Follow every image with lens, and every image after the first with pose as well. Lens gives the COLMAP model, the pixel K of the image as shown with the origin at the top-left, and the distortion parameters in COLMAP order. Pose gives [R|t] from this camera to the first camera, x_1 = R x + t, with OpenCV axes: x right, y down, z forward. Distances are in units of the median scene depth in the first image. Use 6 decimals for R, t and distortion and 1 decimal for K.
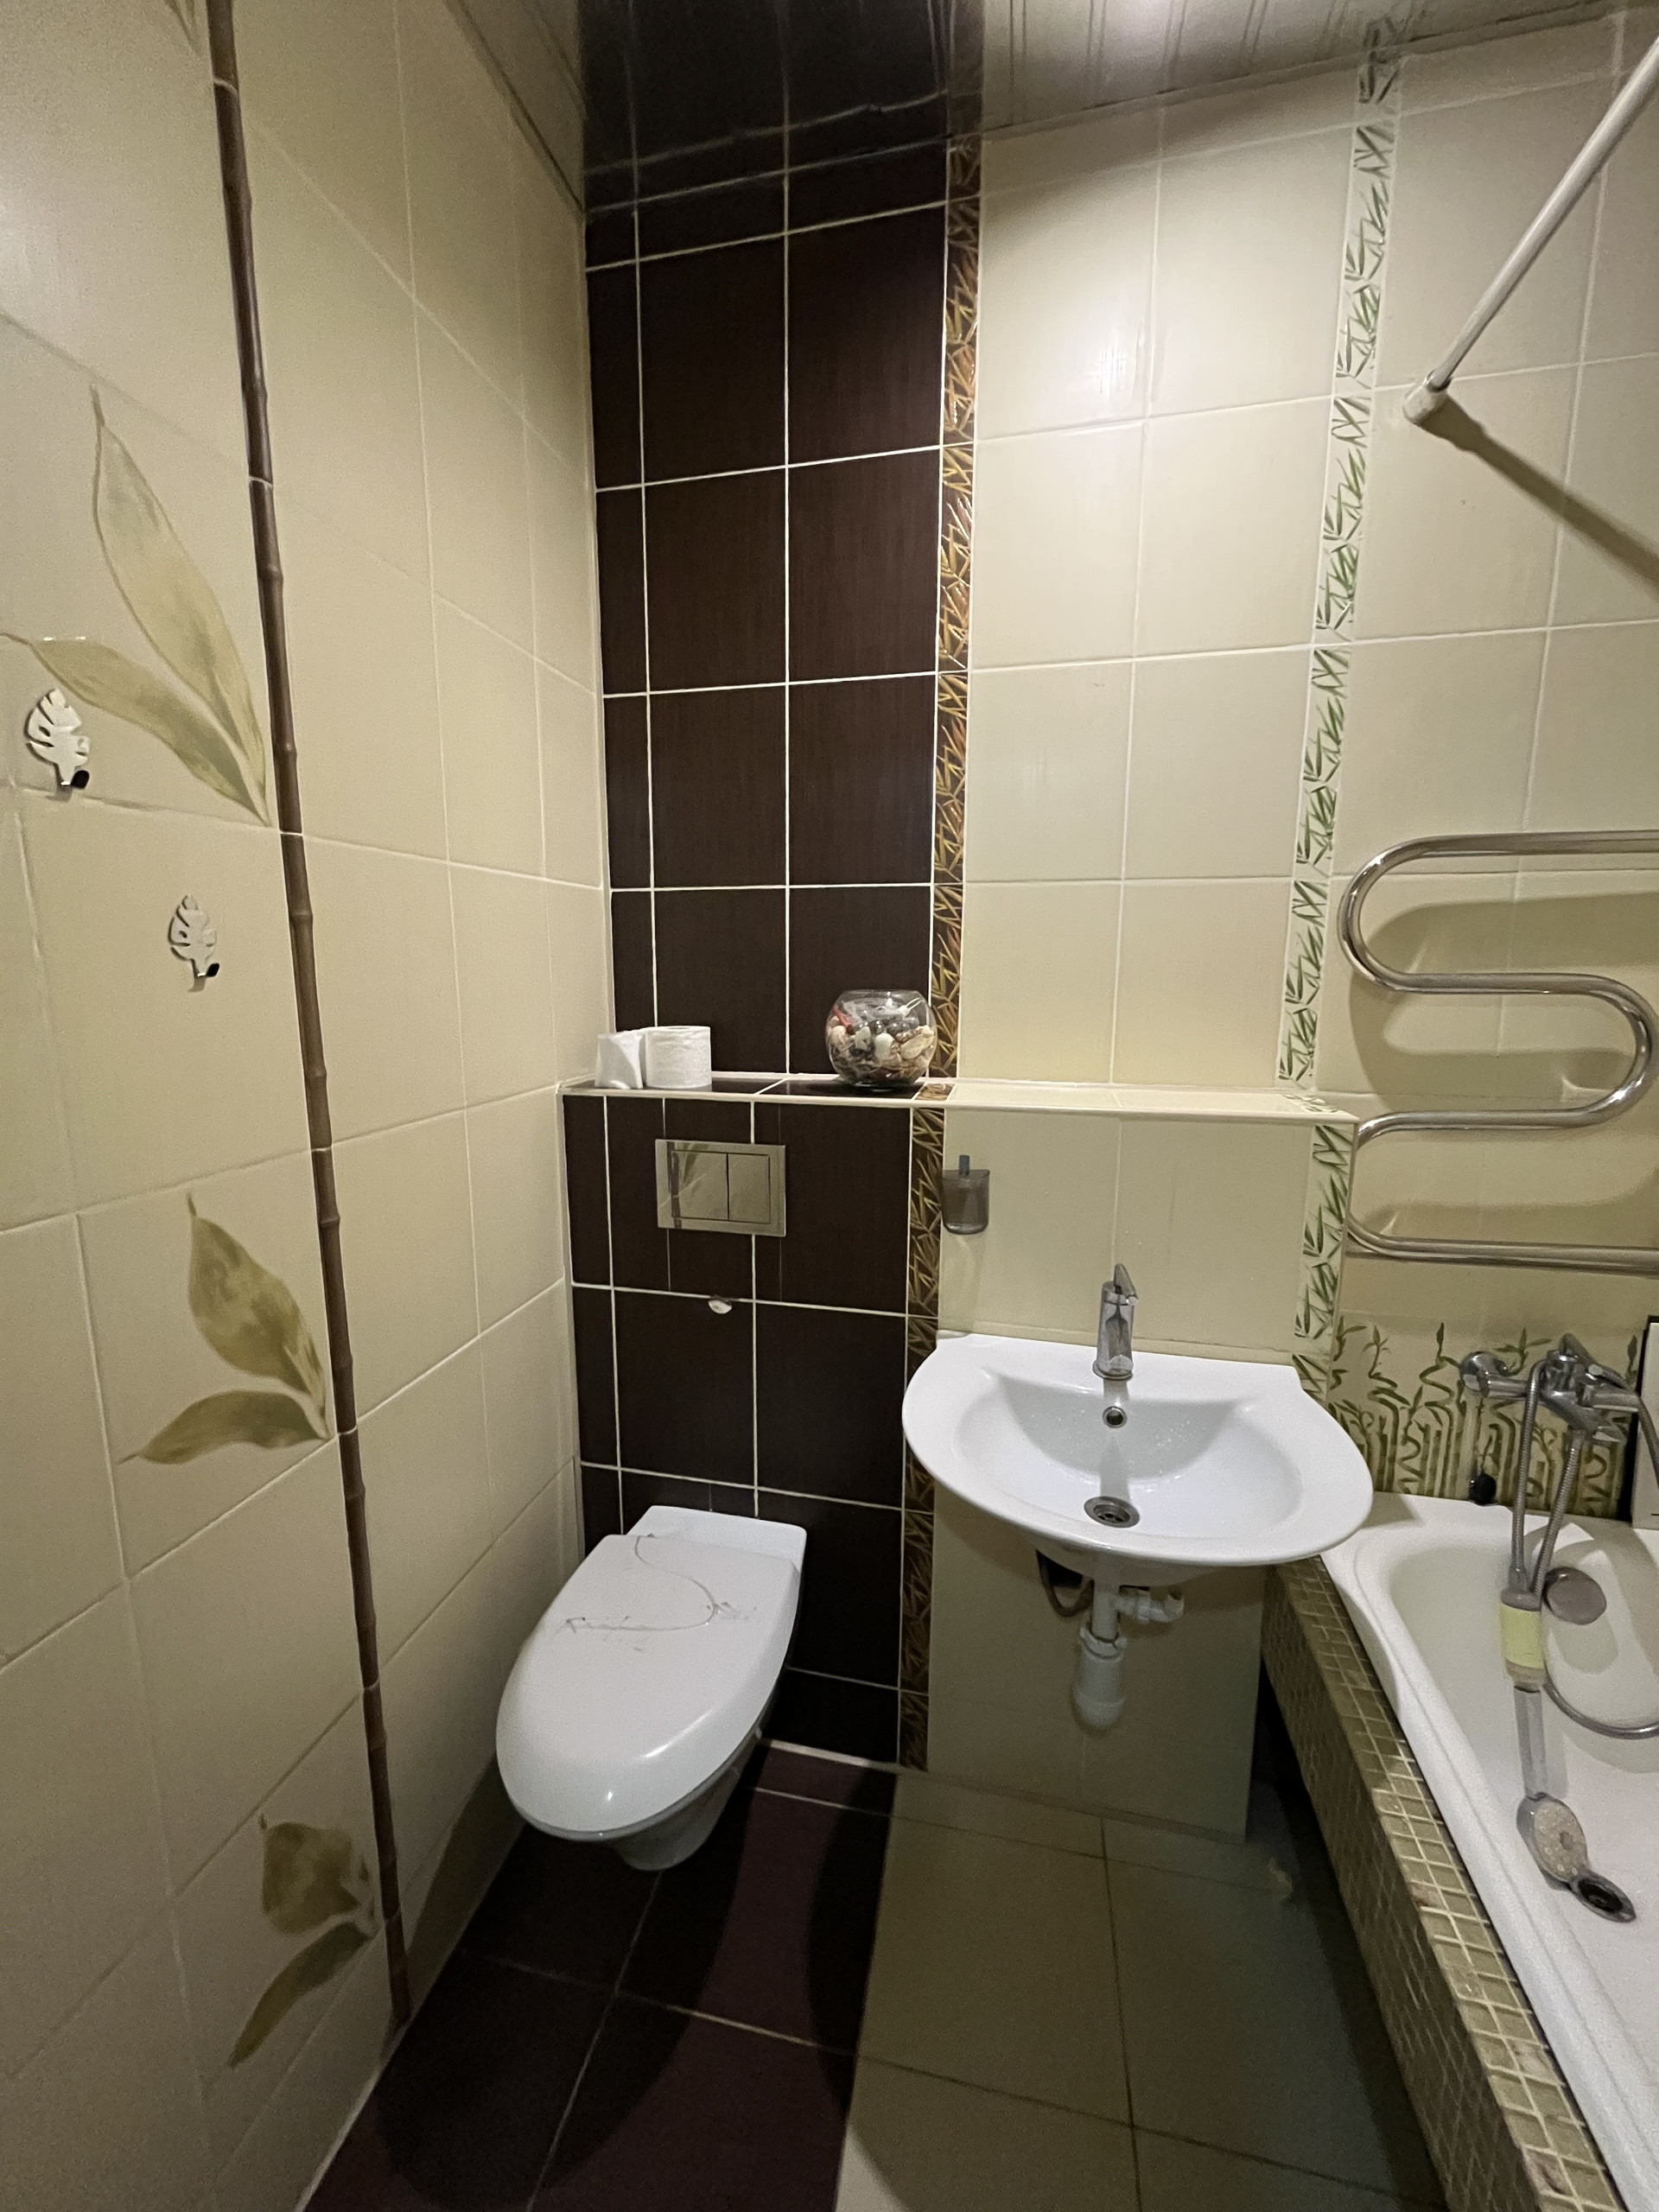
lens RADIAL K [[889.5, 0, 819.9], [0, 889.5, 1105.4], [0, 0, 1]] dist [-0.003261, 0.000478]
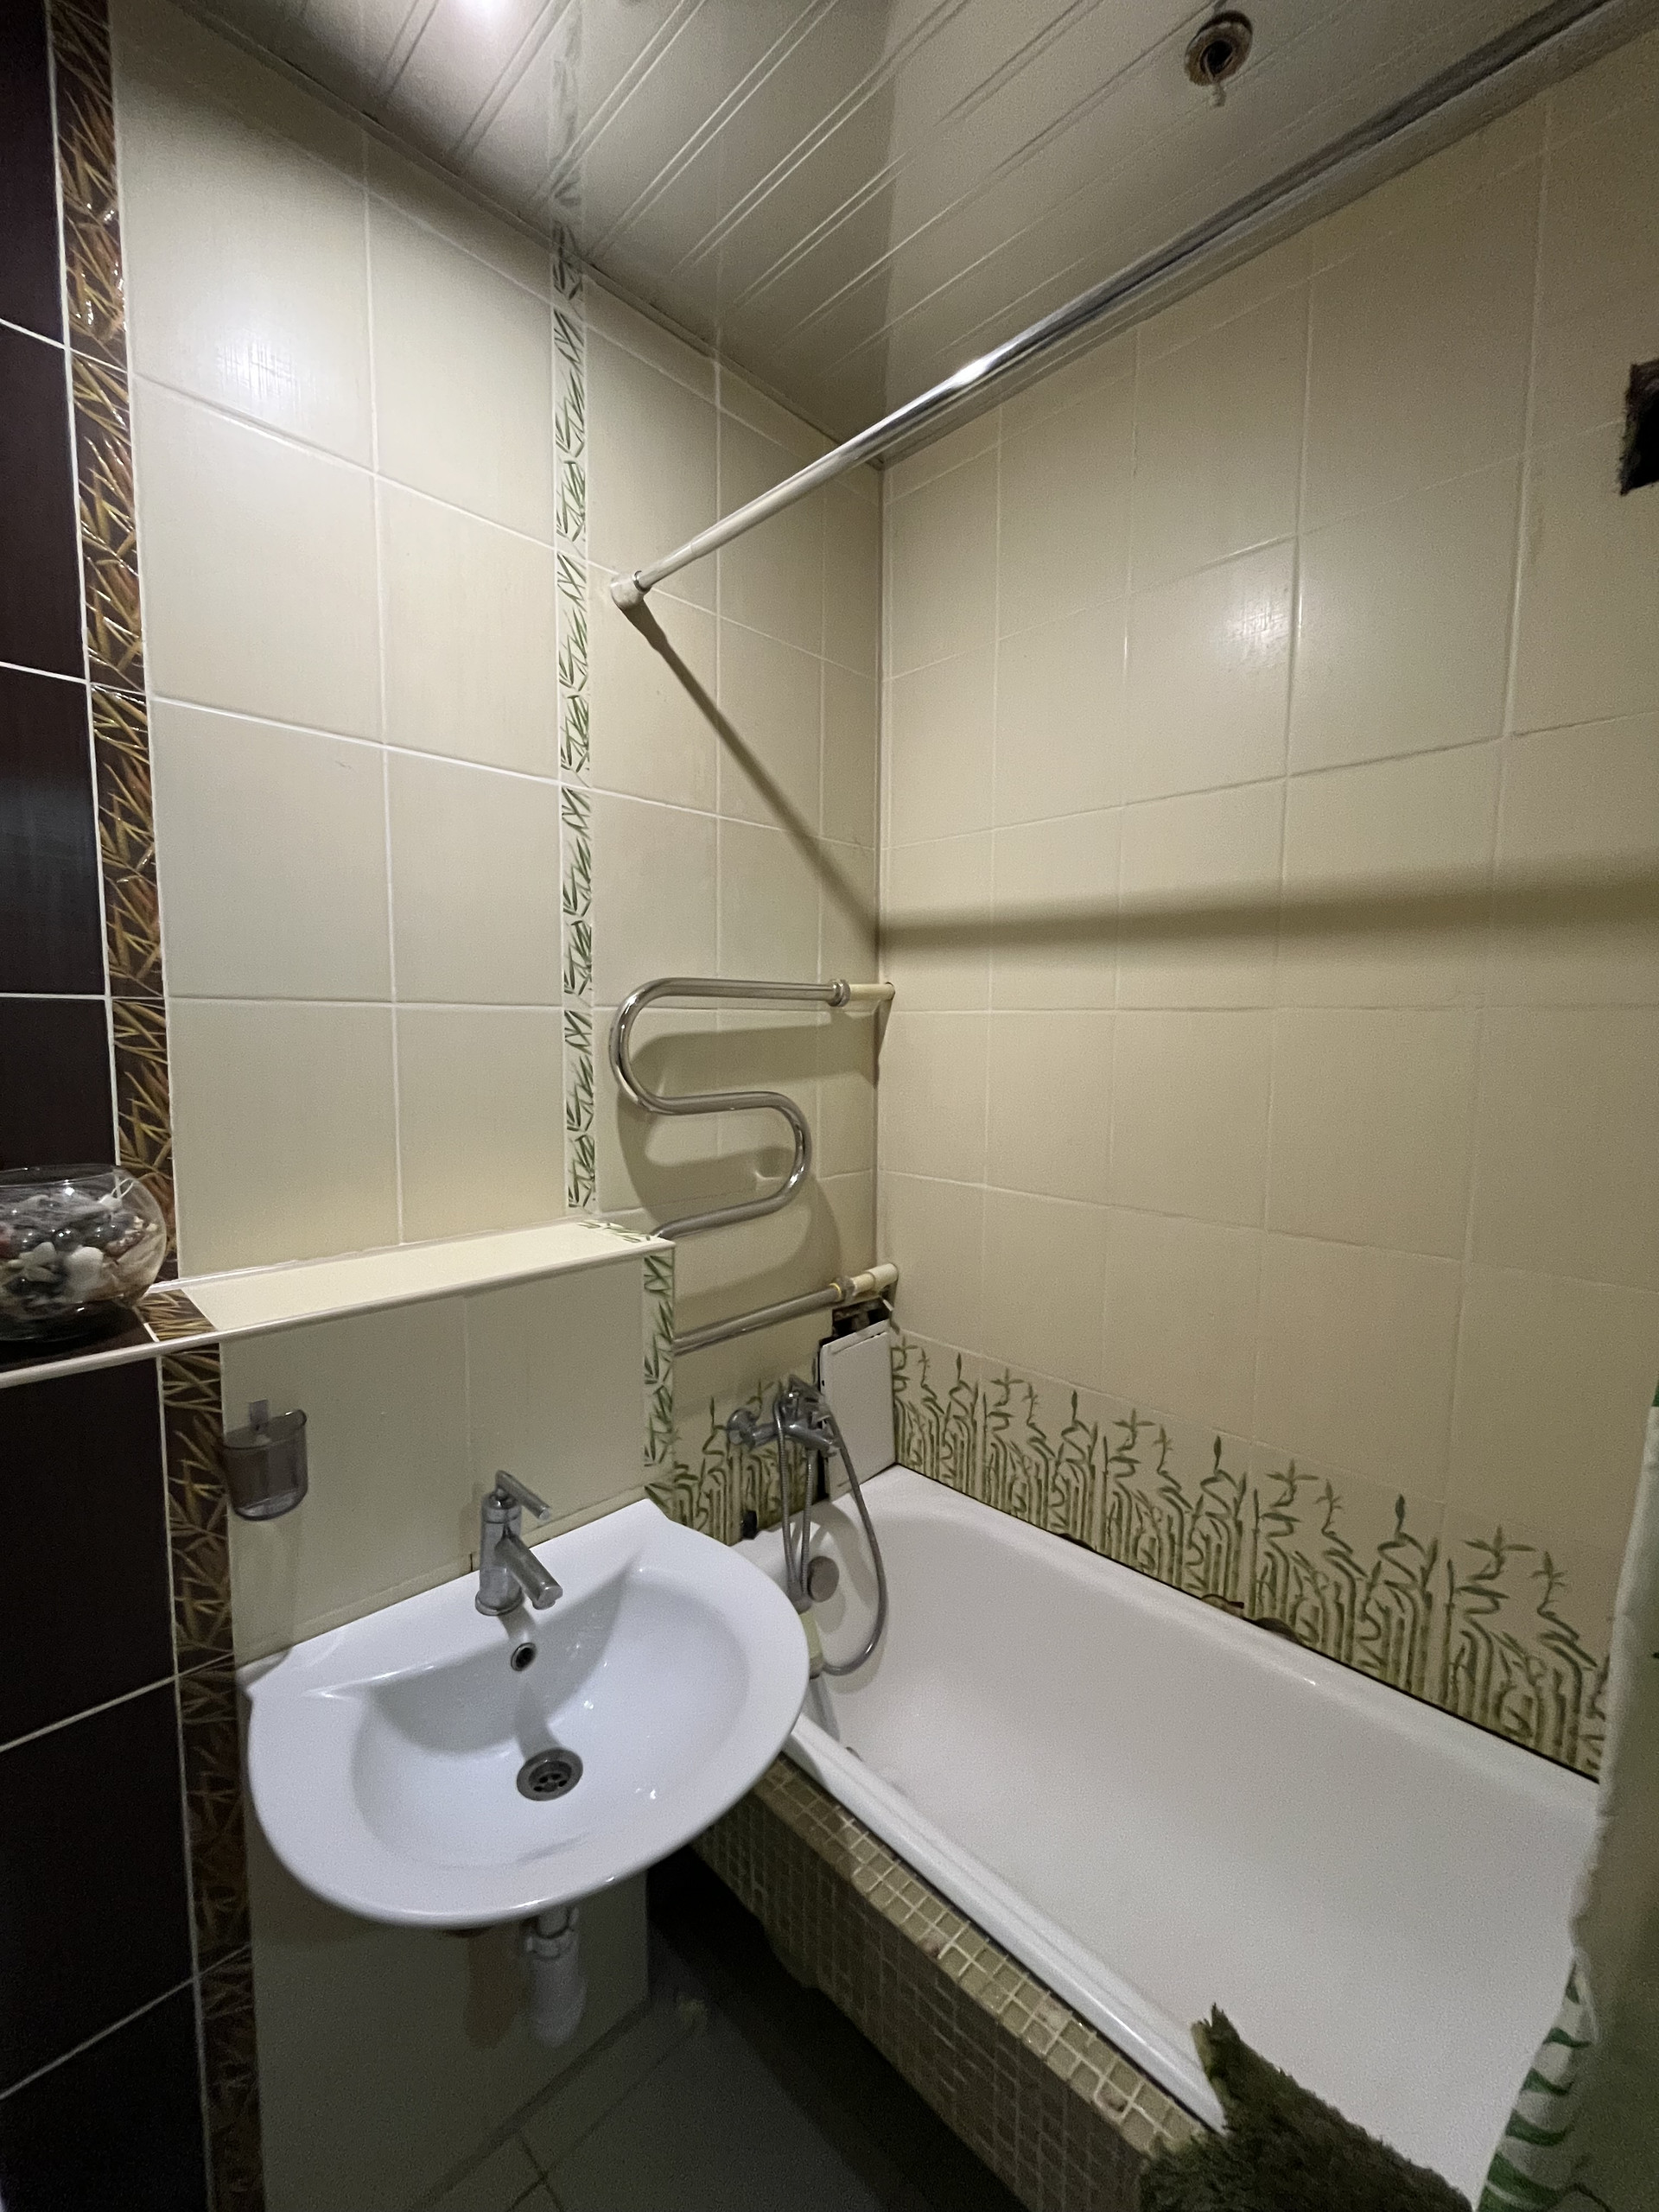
lens RADIAL K [[889.5, 0, 820.7], [0, 889.5, 1109.2], [0, 0, 1]] dist [-0.003261, 0.000478]
pose [[0.536734, -0.073591, 0.840536, -0.162230], [0.125007, 0.992131, 0.007039, -0.116176], [-0.834440, 0.101295, 0.541709, 0.235978]]
